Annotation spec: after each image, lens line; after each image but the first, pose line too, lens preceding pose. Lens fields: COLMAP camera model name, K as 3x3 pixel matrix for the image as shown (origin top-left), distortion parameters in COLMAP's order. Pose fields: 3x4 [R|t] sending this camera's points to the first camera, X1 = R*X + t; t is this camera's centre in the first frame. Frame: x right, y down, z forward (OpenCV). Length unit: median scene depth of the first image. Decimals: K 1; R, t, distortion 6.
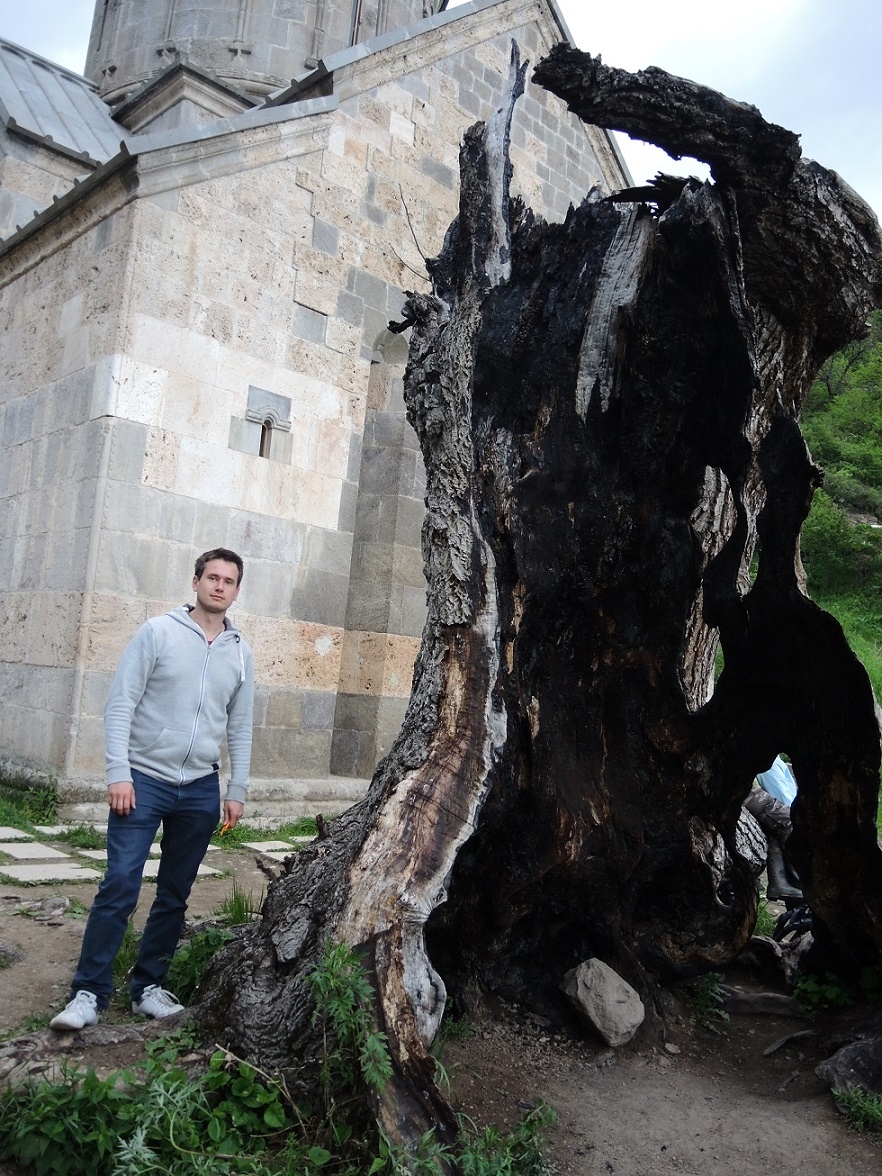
lens RADIAL K [[972.6, 0, 441.0], [0, 972.6, 588.0], [0, 0, 1]] dist [-0.047770, -0.048634]
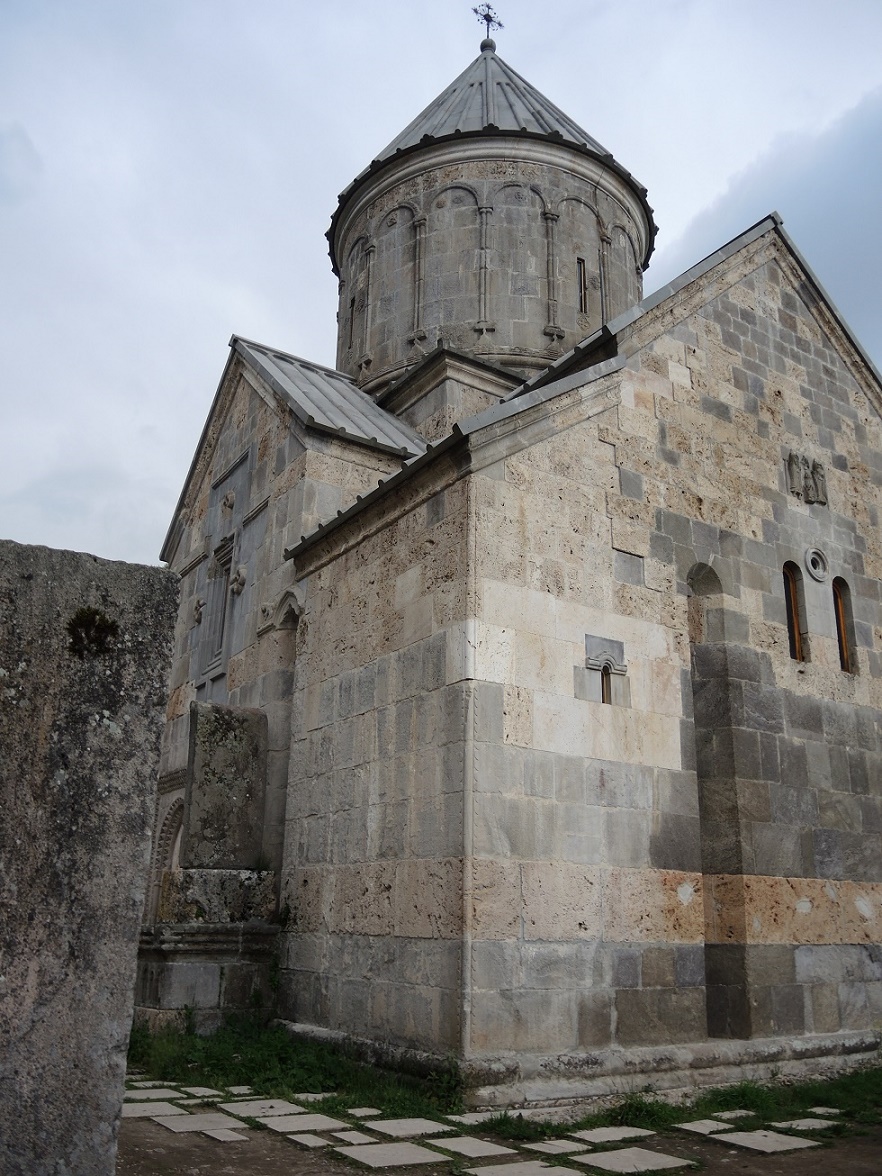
lens RADIAL K [[972.6, 0, 441.0], [0, 972.6, 588.0], [0, 0, 1]] dist [-0.047770, -0.048634]
pose [[0.976017, -0.124431, -0.178628, -0.151046], [0.079155, 0.967226, -0.241265, -0.021799], [0.202795, 0.221340, 0.953878, -0.009828]]
